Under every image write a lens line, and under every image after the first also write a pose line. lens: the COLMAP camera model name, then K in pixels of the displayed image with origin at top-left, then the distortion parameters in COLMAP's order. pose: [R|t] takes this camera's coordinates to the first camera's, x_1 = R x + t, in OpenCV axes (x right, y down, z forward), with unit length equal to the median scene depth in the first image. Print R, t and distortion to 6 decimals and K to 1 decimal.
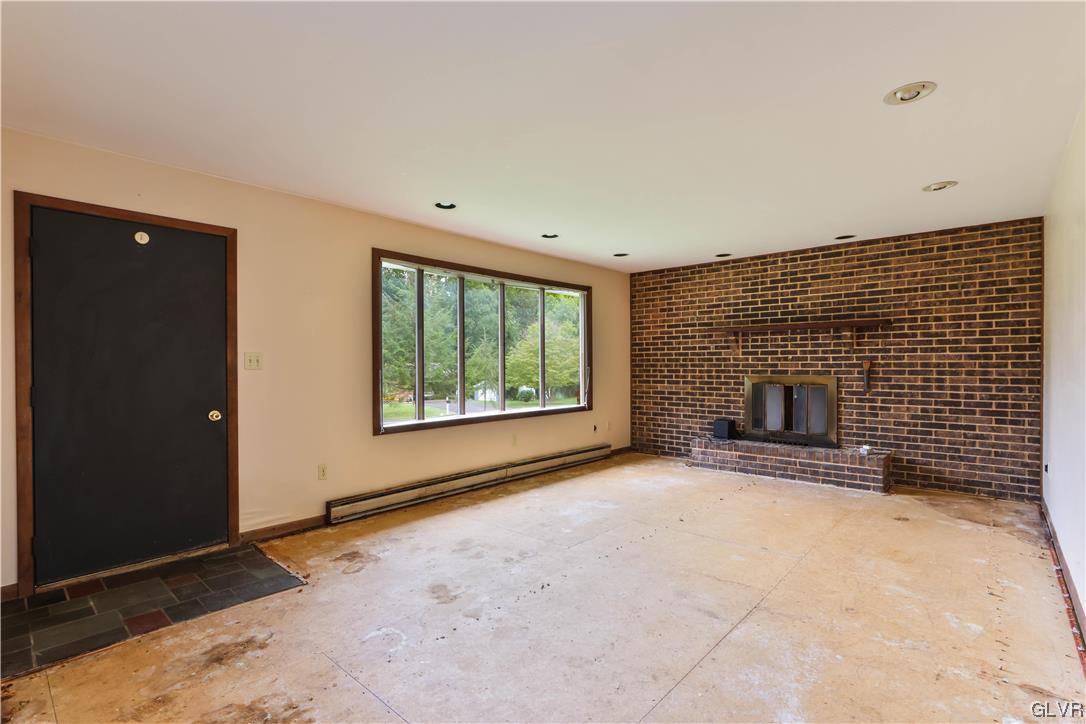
lens RADIAL K [[524.1, 0, 539.2], [0, 524.1, 359.7], [0, 0, 1]] dist [-0.009254, 0.000740]
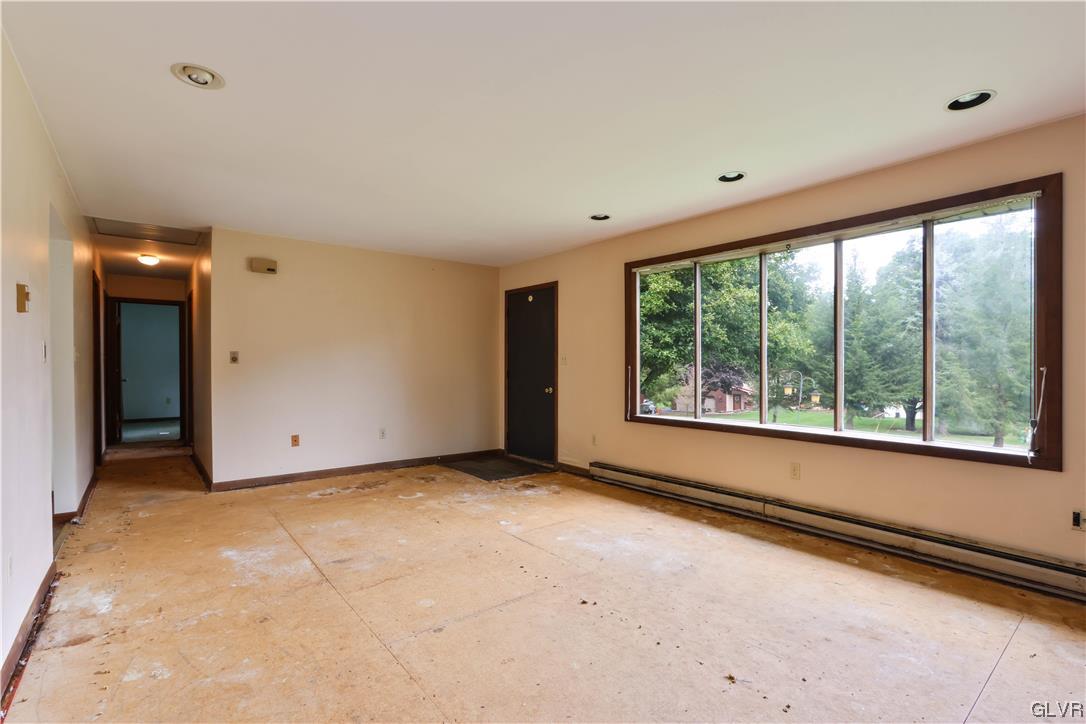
lens RADIAL K [[506.6, 0, 536.0], [0, 506.6, 369.1], [0, 0, 1]] dist [-0.020068, 0.000931]
pose [[-0.188455, 0.009079, -0.982040, 1.033550], [0.005414, 0.999952, 0.008205, 0.020017], [0.982067, -0.003771, -0.188495, 1.236705]]
